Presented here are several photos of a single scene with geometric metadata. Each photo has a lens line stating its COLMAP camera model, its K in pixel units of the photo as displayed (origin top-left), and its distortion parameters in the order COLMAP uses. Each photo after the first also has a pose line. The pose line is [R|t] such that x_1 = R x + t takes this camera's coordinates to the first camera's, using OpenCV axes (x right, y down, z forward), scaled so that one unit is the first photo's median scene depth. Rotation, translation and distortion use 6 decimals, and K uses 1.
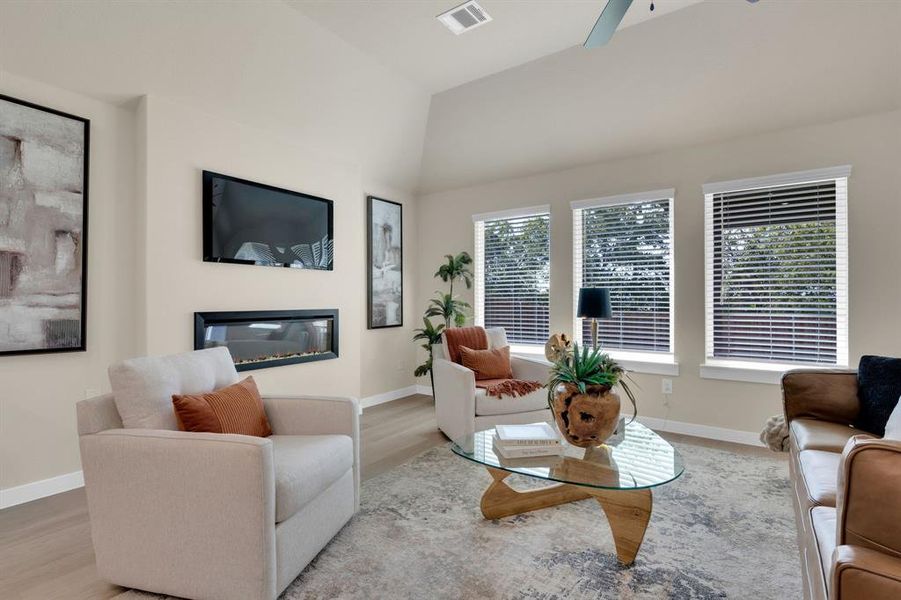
lens RADIAL K [[430.6, 0, 451.4], [0, 430.6, 298.7], [0, 0, 1]] dist [0.002644, 0.000427]
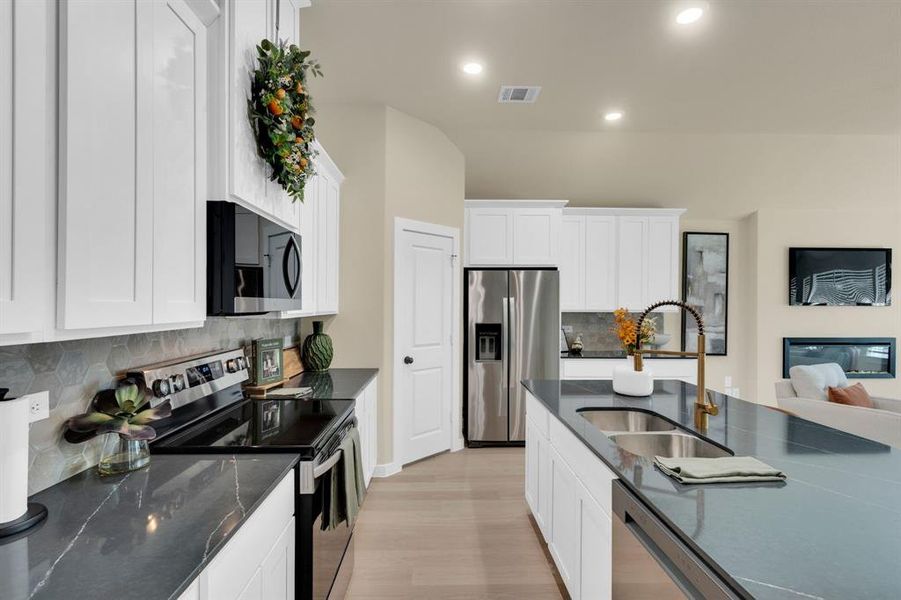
lens RADIAL K [[430.6, 0, 444.7], [0, 430.6, 304.2], [0, 0, 1]] dist [0.002644, 0.000427]
pose [[0.597574, -0.000929, -0.801813, -0.076367], [0.000975, 0.999999, -0.000432, -0.107260], [0.801813, -0.000523, 0.597575, -1.121230]]
